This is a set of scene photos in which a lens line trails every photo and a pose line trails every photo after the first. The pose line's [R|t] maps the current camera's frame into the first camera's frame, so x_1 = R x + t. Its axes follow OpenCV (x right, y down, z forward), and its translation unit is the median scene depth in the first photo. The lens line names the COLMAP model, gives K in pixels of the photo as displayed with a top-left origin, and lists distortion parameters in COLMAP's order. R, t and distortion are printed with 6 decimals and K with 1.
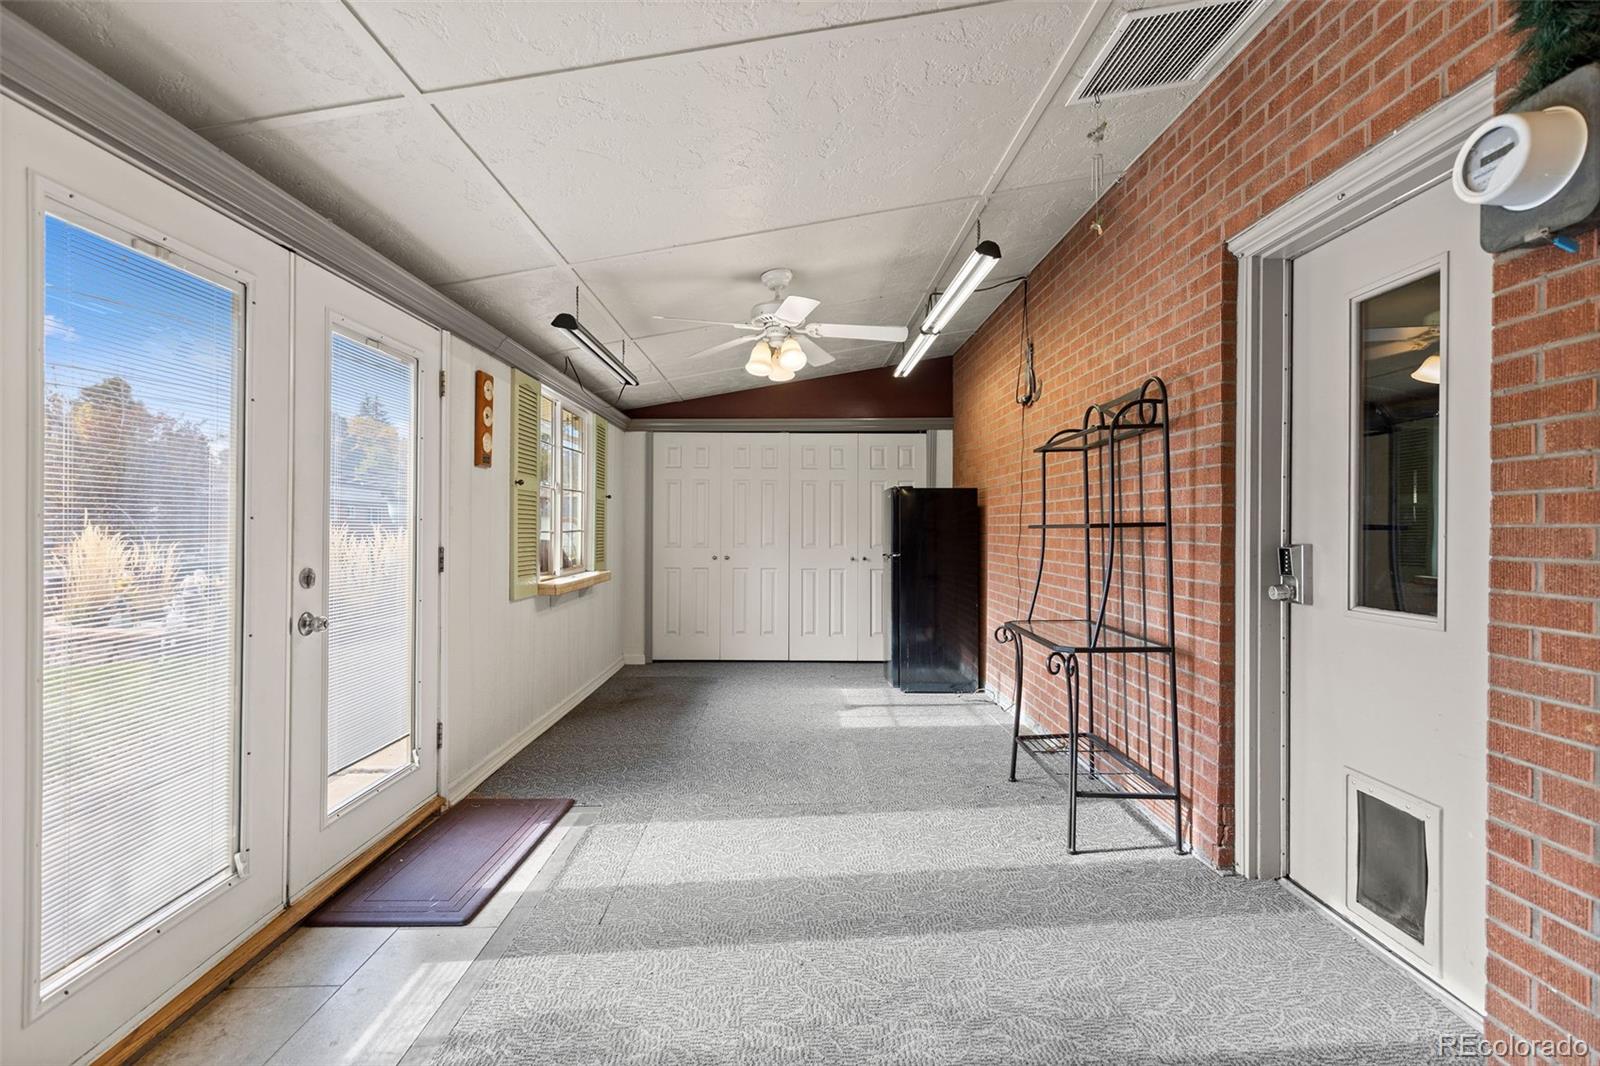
lens RADIAL K [[718.5, 0, 793.1], [0, 718.5, 529.4], [0, 0, 1]] dist [-0.000032, 0.000079]
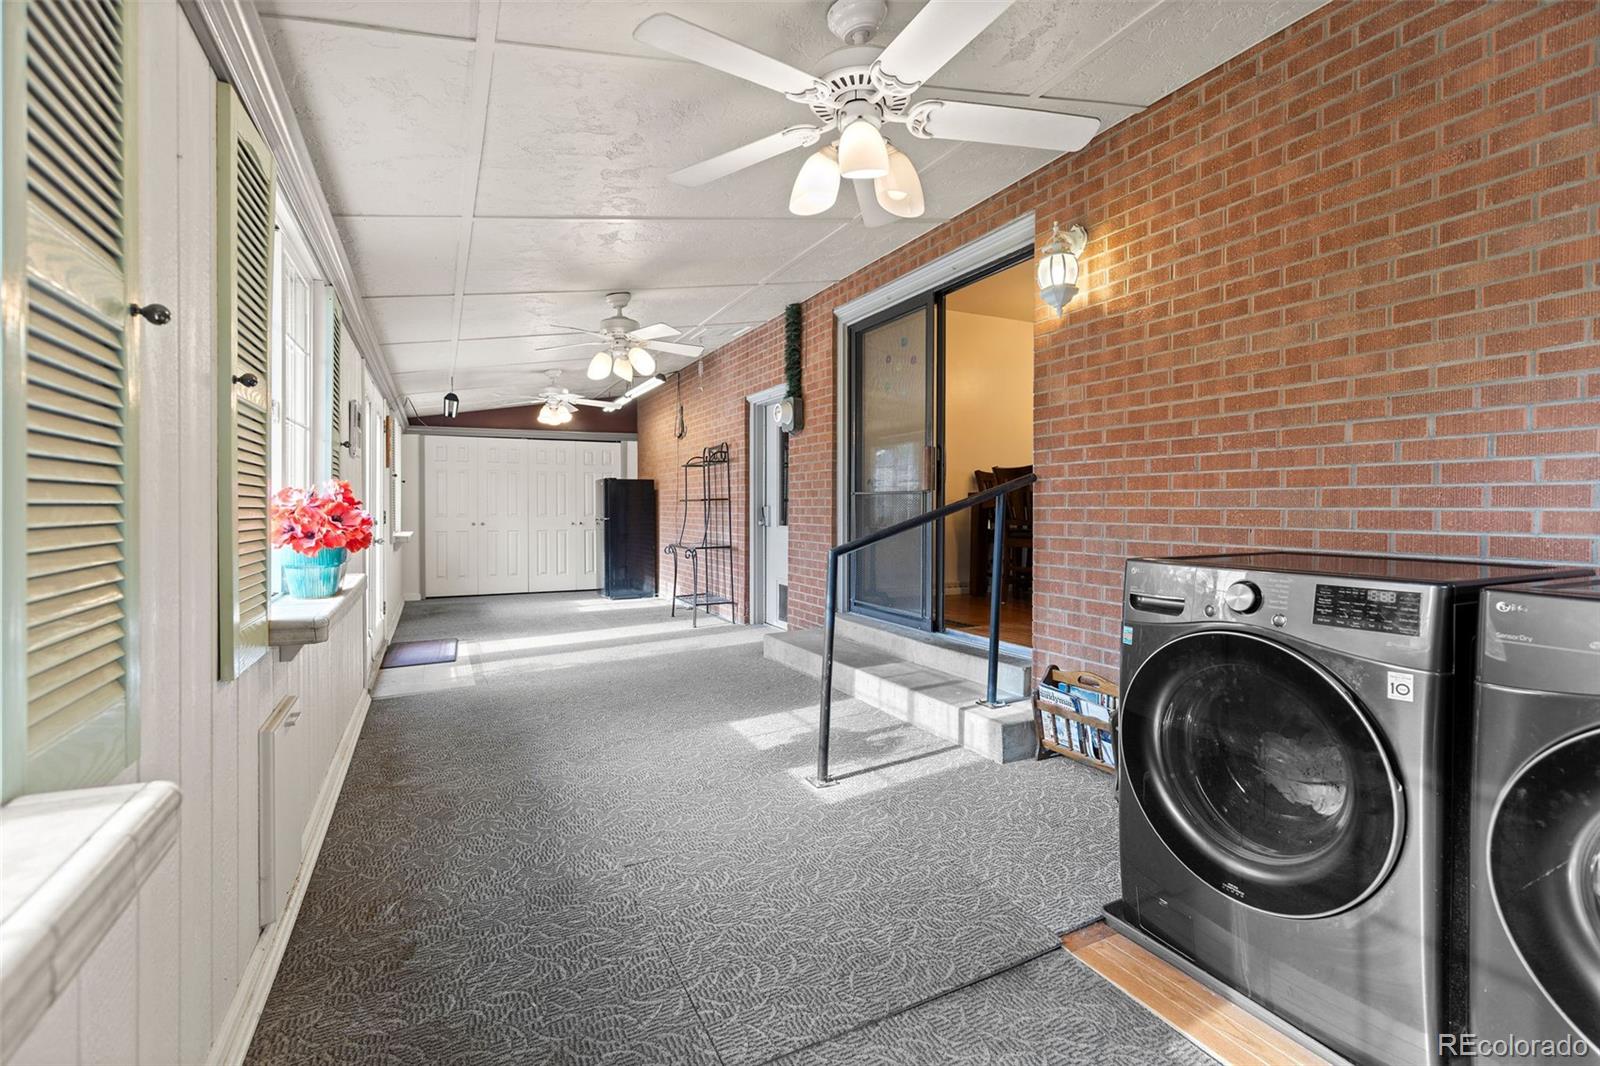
lens RADIAL K [[718.5, 0, 798.8], [0, 718.5, 520.9], [0, 0, 1]] dist [-0.000032, 0.000079]
pose [[0.895669, -0.009054, 0.444629, -0.311291], [0.002219, 0.999871, 0.015890, 0.023193], [-0.444716, -0.013246, 0.895574, -1.094904]]
